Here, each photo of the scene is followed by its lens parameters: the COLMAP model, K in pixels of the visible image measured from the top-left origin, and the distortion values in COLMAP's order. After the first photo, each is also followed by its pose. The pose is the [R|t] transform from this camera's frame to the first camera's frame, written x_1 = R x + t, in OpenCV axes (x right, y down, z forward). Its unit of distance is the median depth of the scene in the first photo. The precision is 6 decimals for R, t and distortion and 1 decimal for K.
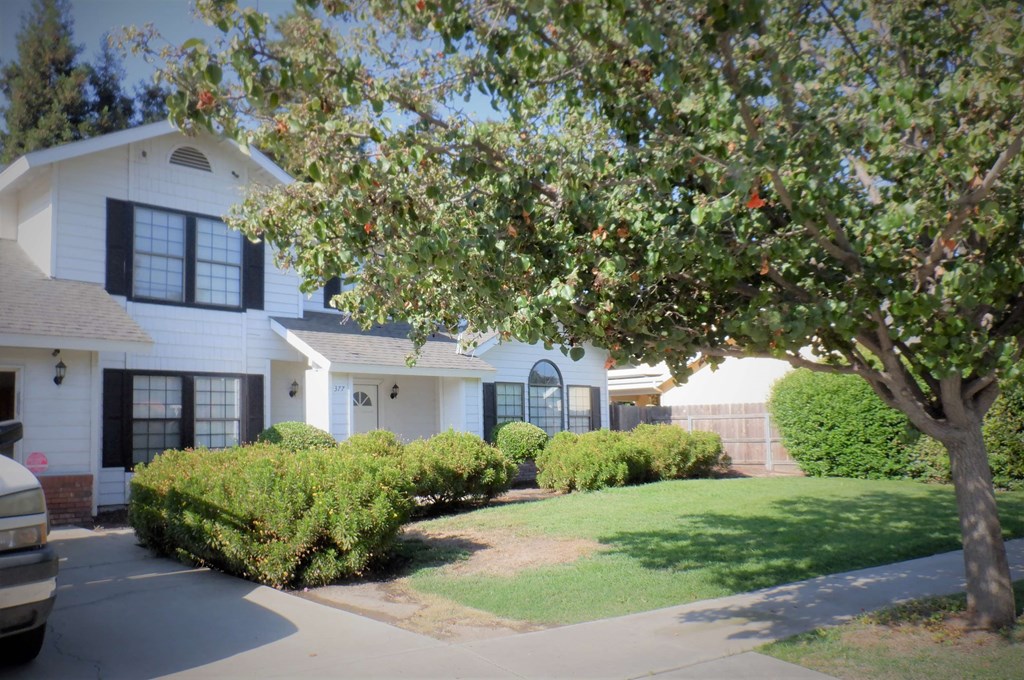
lens RADIAL K [[849.9, 0, 512.0], [0, 849.9, 340.0], [0, 0, 1]] dist [-0.047848, 0.010566]
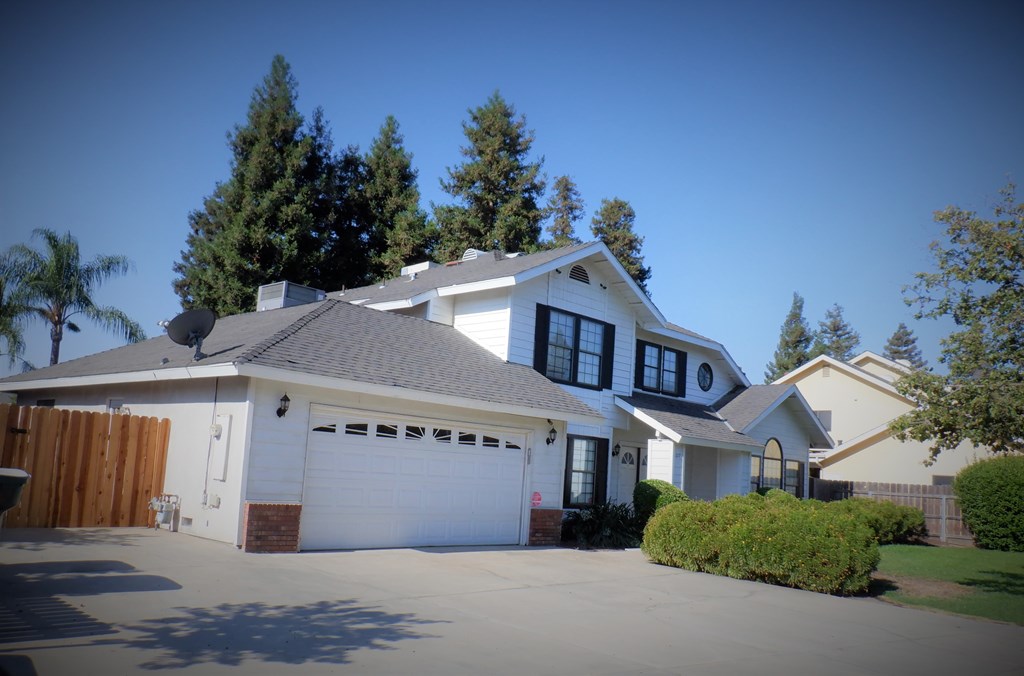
lens RADIAL K [[849.9, 0, 512.0], [0, 849.9, 338.0], [0, 0, 1]] dist [-0.047848, 0.010566]
pose [[0.996531, 0.080242, -0.022082, -0.434857], [-0.081342, 0.995198, -0.054456, -0.031484], [0.017606, 0.056063, 0.998272, -0.326800]]
